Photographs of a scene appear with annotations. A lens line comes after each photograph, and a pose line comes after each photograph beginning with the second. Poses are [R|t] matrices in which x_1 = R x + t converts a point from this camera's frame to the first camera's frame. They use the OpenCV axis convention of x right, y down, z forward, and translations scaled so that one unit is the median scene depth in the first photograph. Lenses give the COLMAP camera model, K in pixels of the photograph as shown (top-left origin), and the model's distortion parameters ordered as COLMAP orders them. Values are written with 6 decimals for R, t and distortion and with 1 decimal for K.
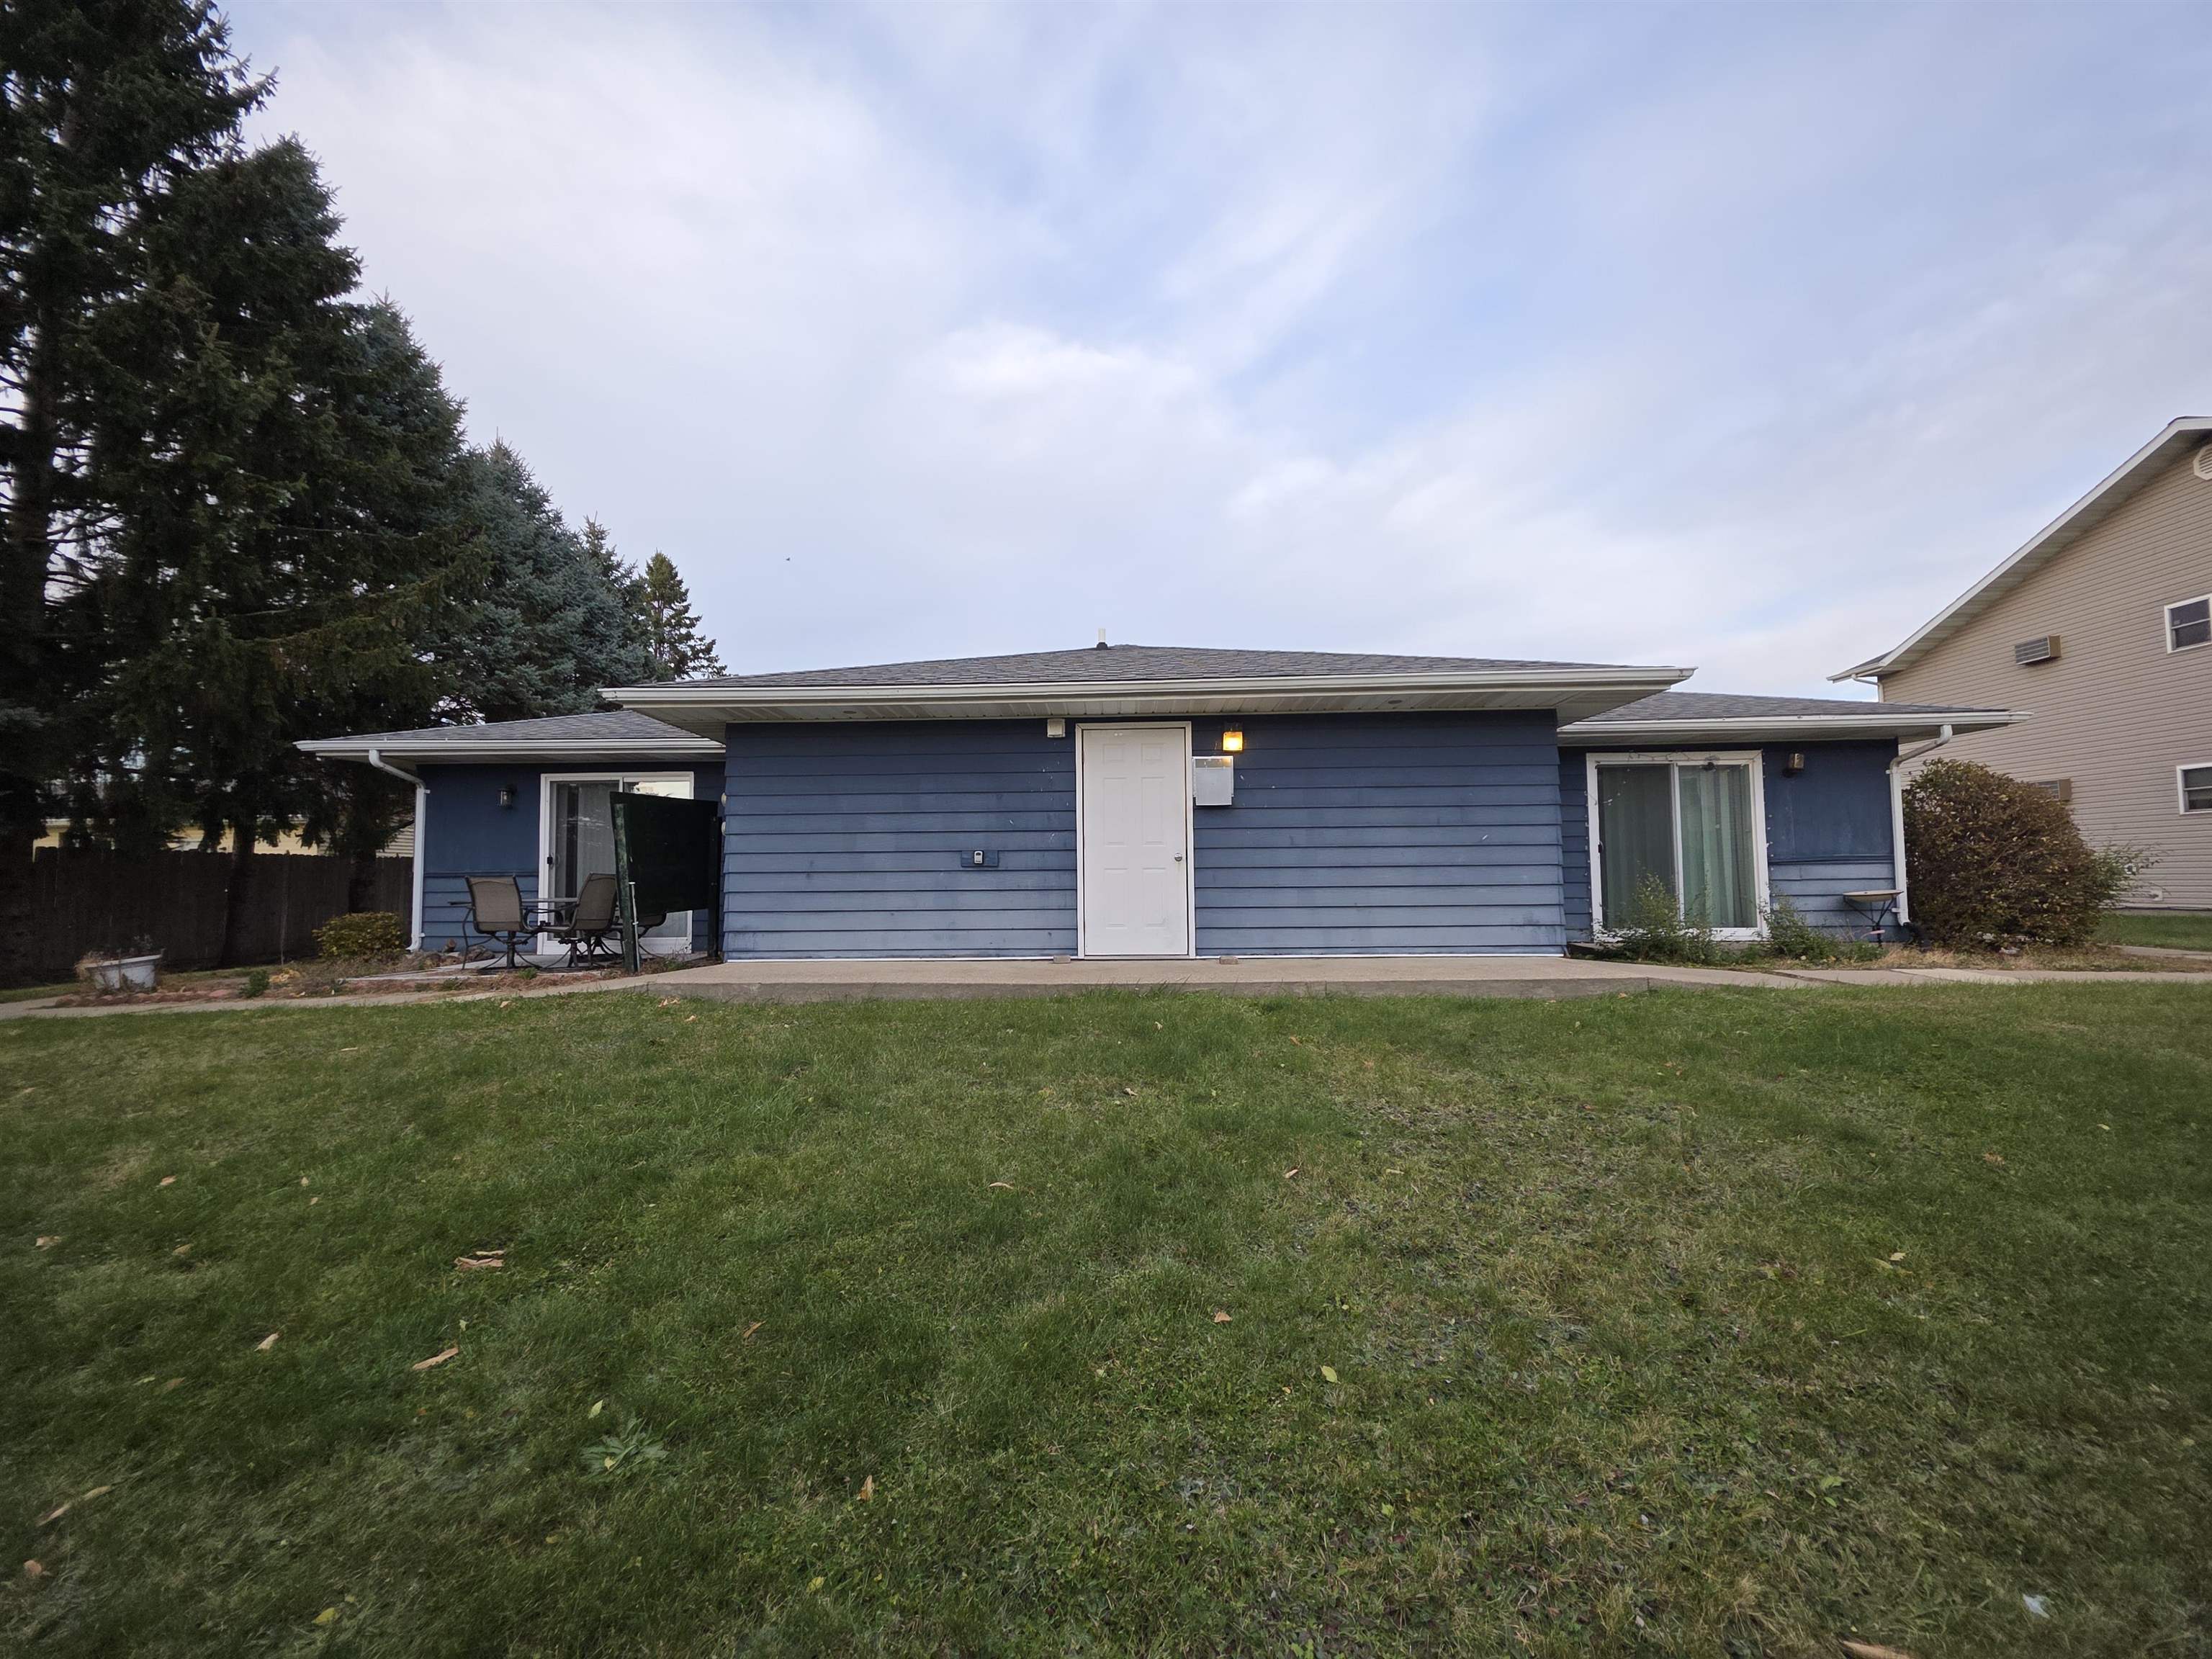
lens RADIAL K [[875.3, 0, 1106.0], [0, 875.3, 829.5], [0, 0, 1]] dist [0.011879, -0.009939]
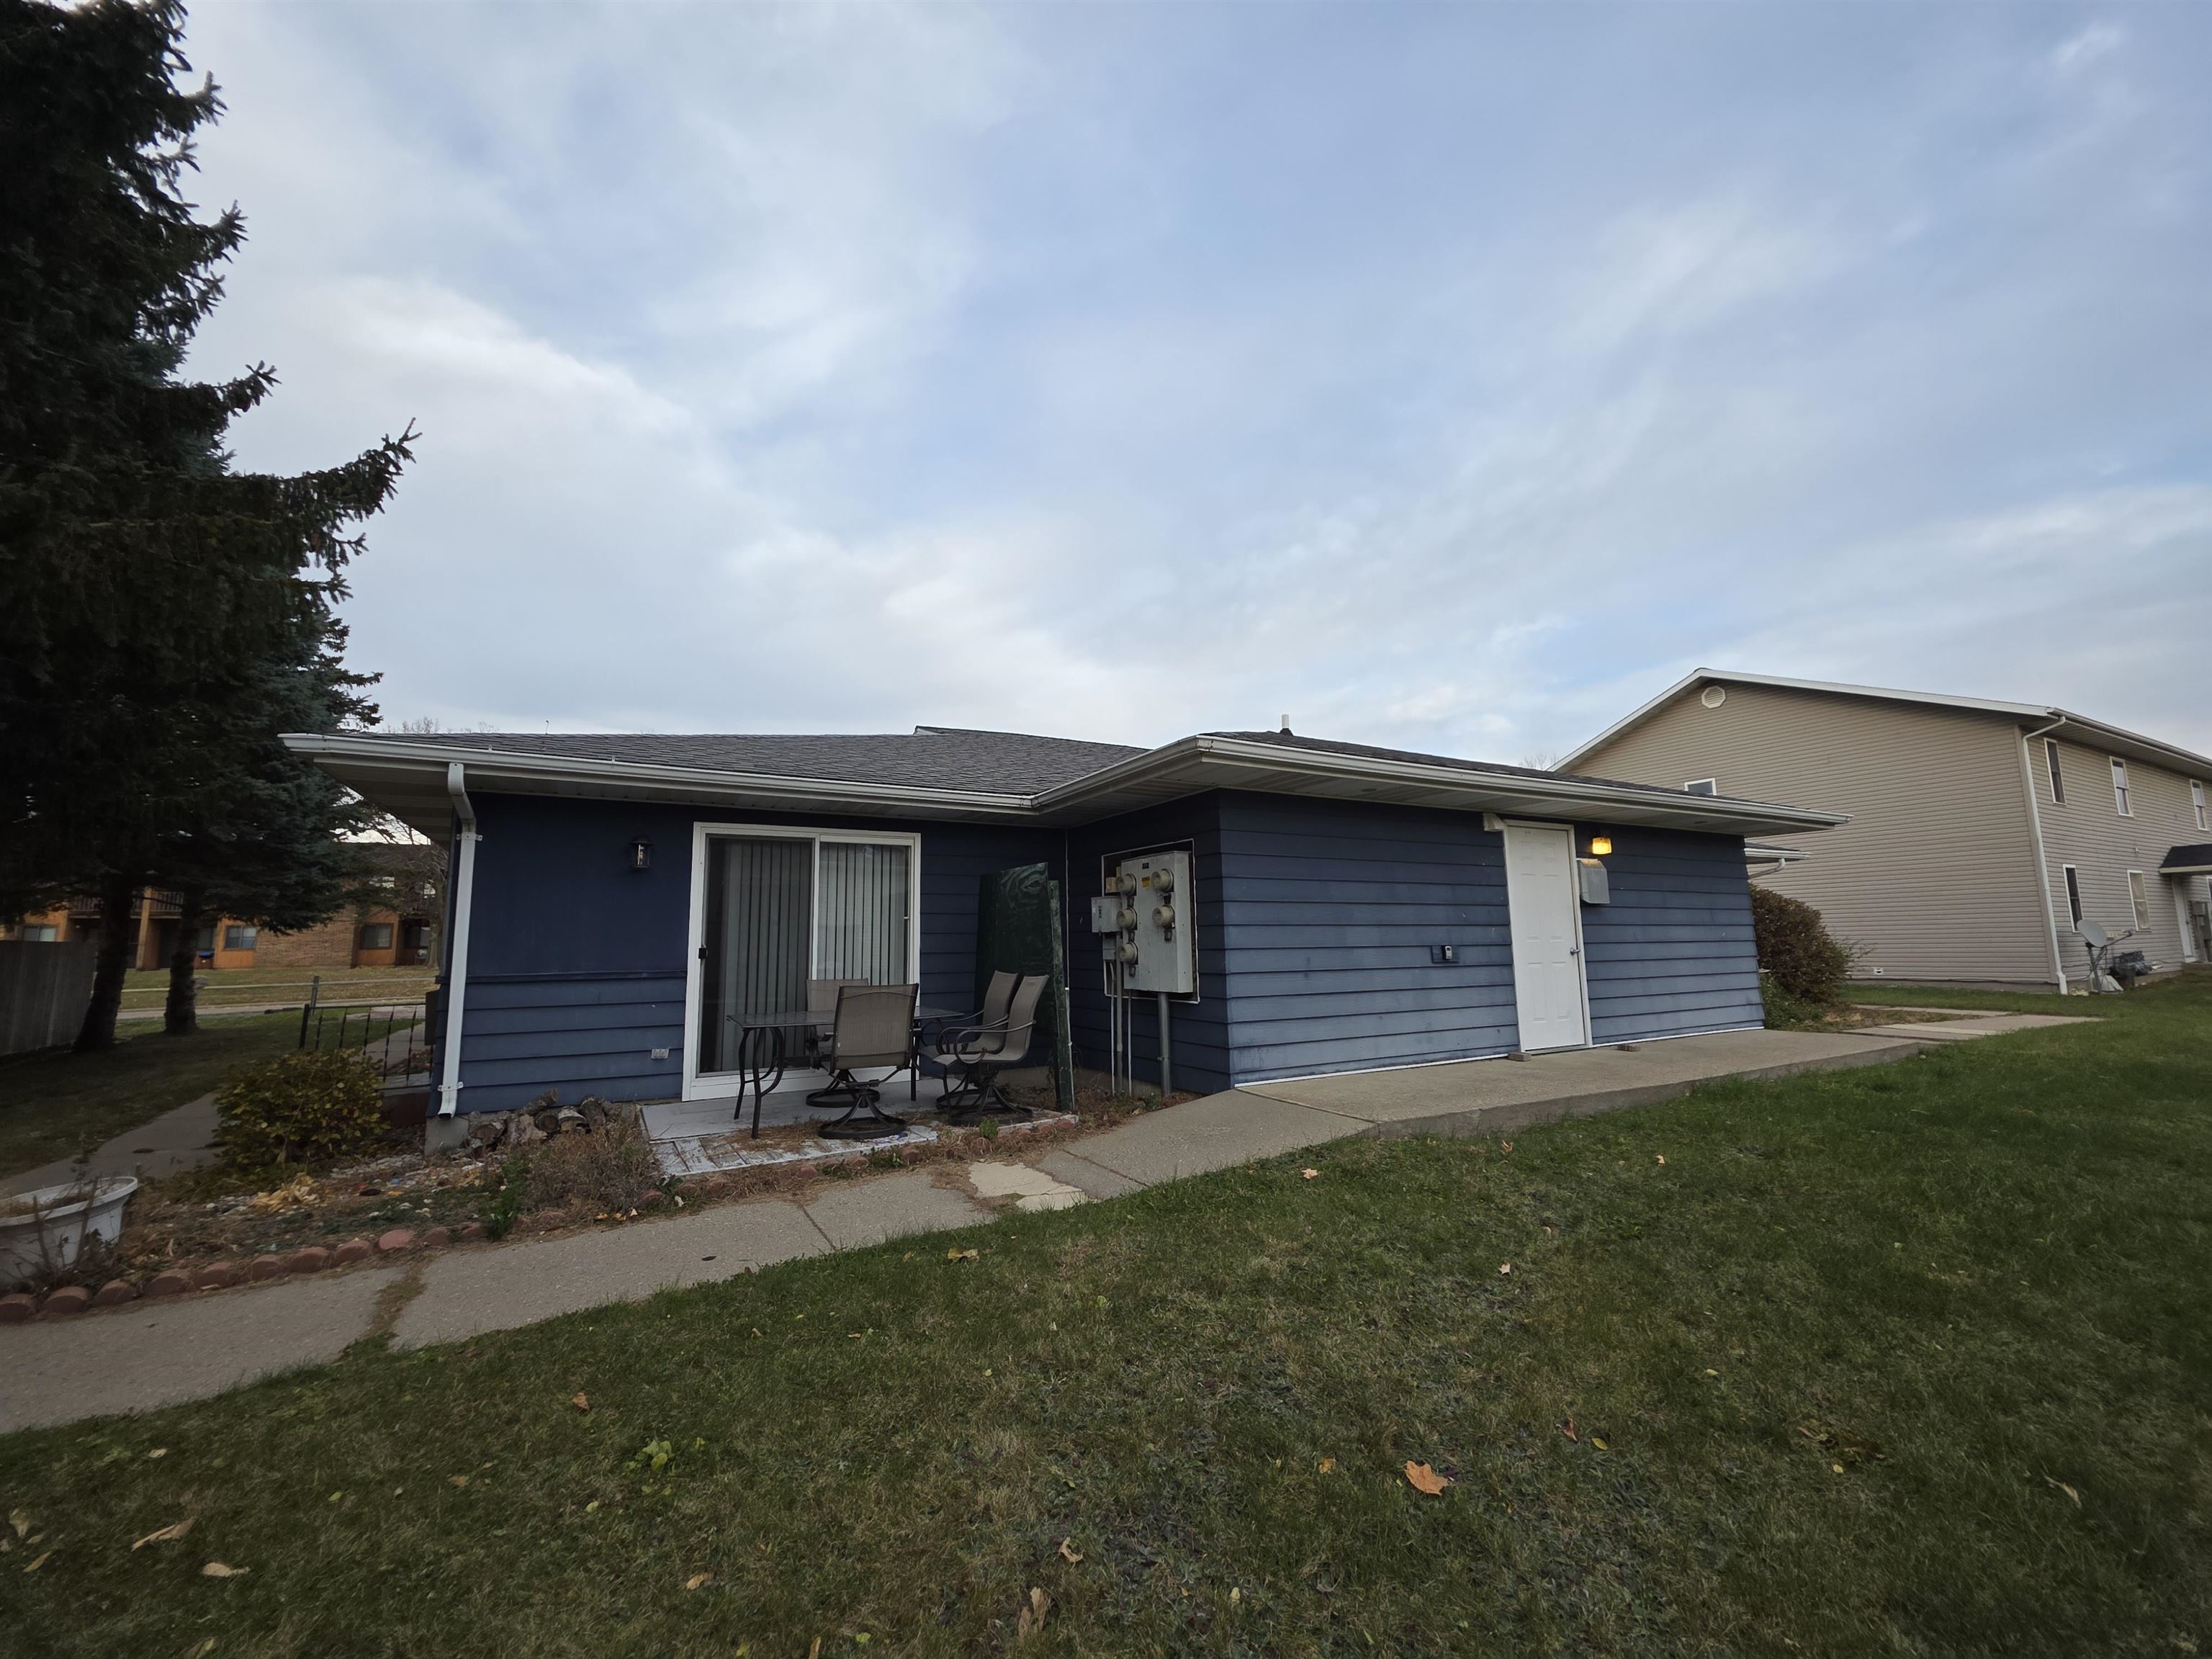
lens RADIAL K [[875.3, 0, 1106.0], [0, 875.3, 829.5], [0, 0, 1]] dist [0.011879, -0.009939]
pose [[0.856876, 0.065458, 0.511349, -0.953295], [-0.023780, 0.995869, -0.087633, -0.008972], [-0.514973, 0.062931, 0.854893, 0.366885]]
